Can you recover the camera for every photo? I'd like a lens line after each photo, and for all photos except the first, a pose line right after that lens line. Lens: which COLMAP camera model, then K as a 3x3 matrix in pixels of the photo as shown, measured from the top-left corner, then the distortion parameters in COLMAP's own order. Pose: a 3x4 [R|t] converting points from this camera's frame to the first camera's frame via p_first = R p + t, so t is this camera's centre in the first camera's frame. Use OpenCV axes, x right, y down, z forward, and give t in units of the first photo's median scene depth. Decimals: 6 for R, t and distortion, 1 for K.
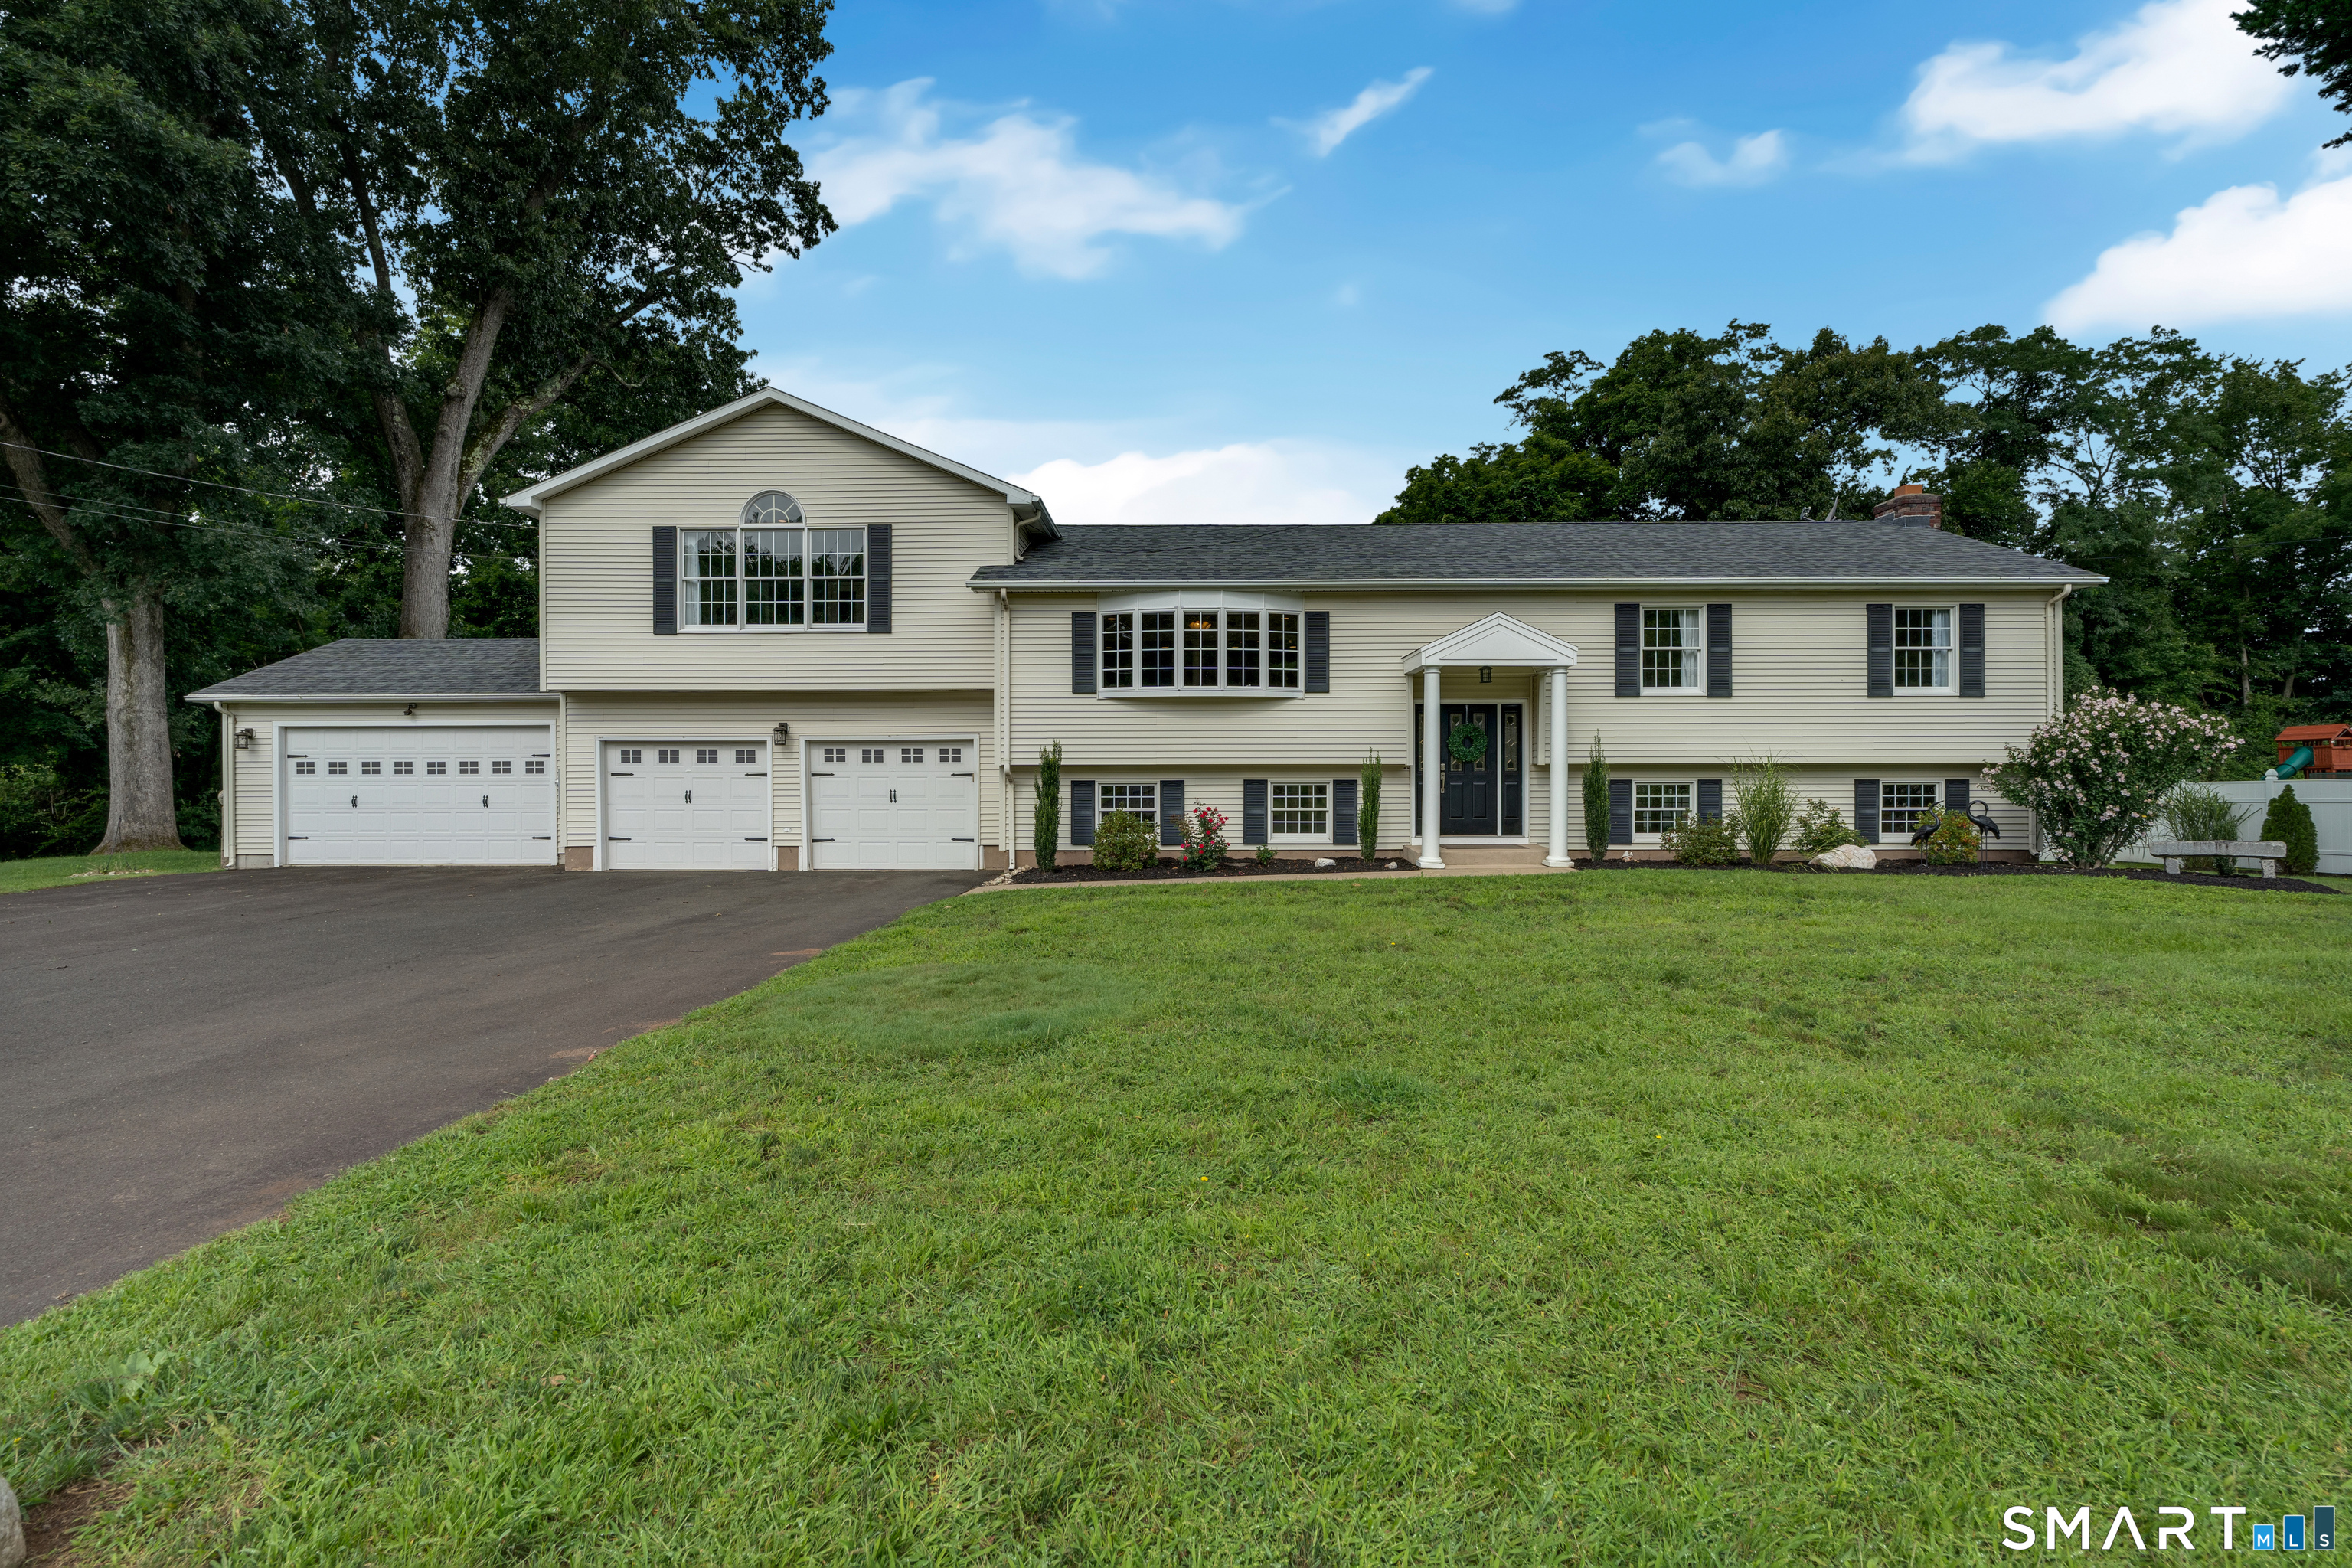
lens RADIAL K [[1029.7, 0, 1119.2], [0, 1029.7, 781.2], [0, 0, 1]] dist [-0.008303, 0.000679]
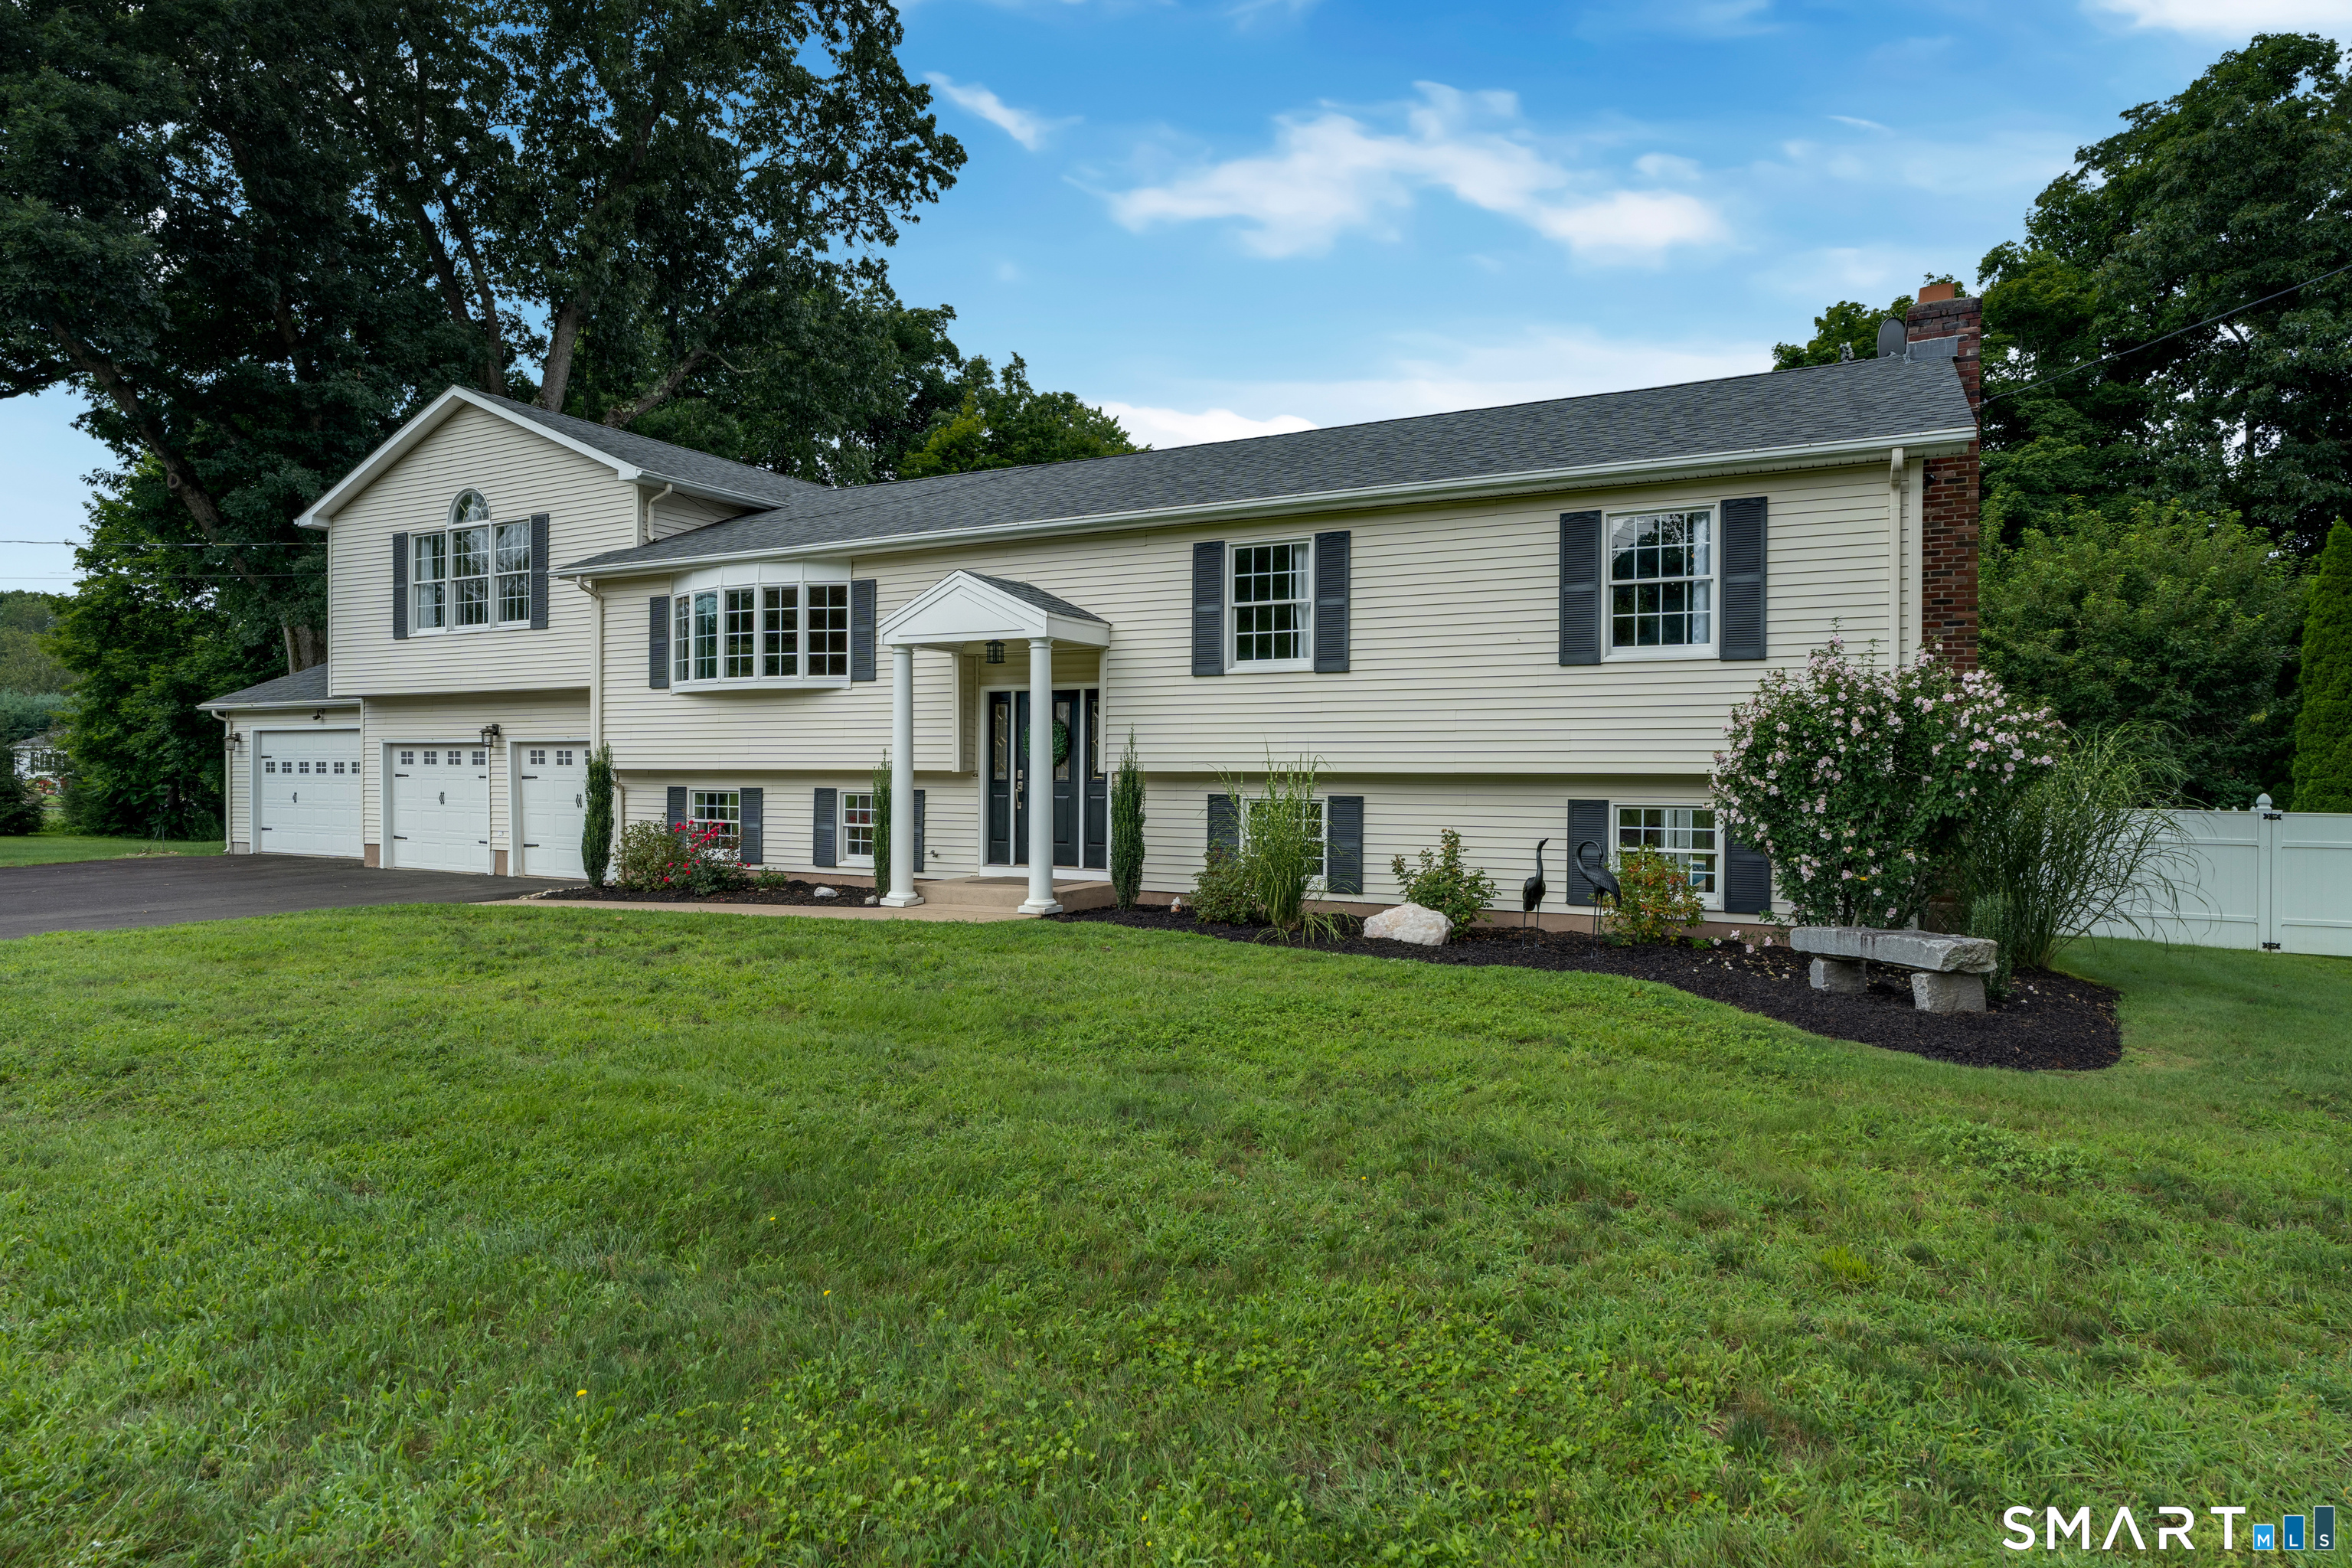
lens RADIAL K [[1250.0, 0, 1146.2], [0, 1250.0, 775.1], [0, 0, 1]] dist [-0.005791, -0.000607]
pose [[0.901553, 0.007352, -0.432606, 0.763983], [-0.008255, 0.999966, -0.000209, -0.013448], [0.432590, 0.003760, 0.901583, 0.204059]]
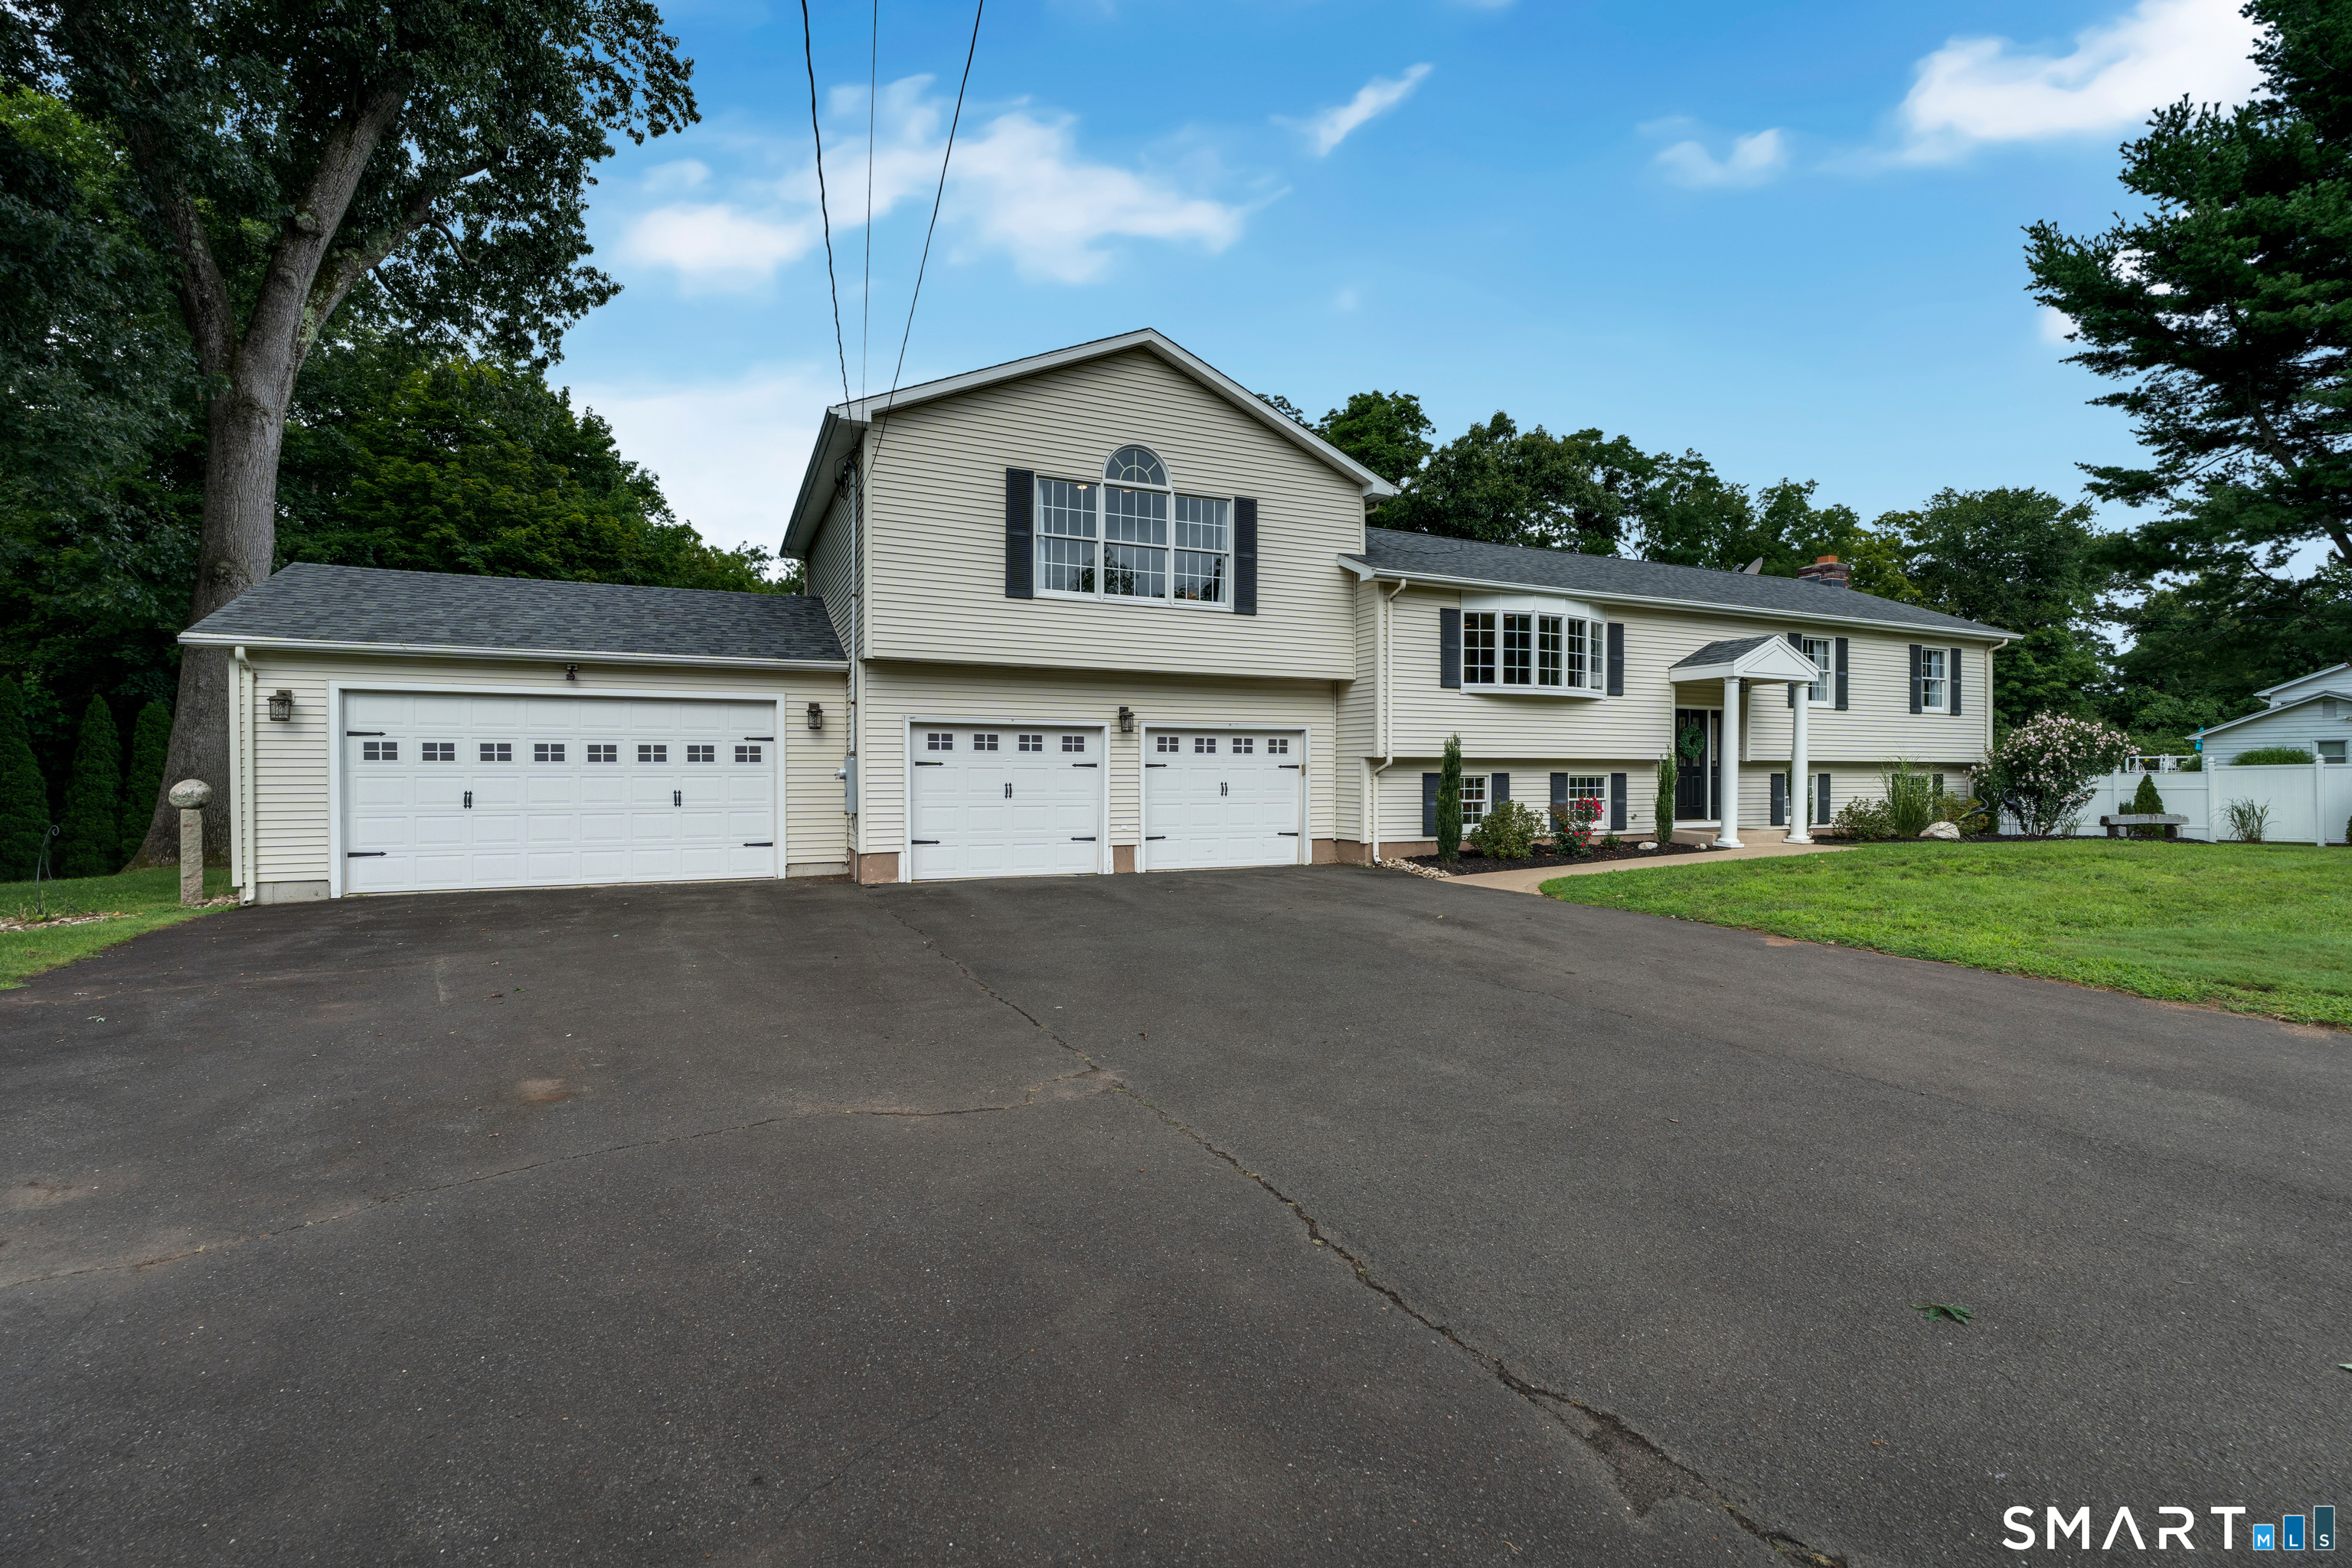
lens RADIAL K [[1029.7, 0, 1119.2], [0, 1029.7, 781.2], [0, 0, 1]] dist [-0.008303, 0.000679]
pose [[0.906394, 0.000529, 0.422434, -0.725570], [-0.001083, 0.999999, 0.001073, 0.006692], [-0.422433, -0.001430, 0.906393, 0.198919]]
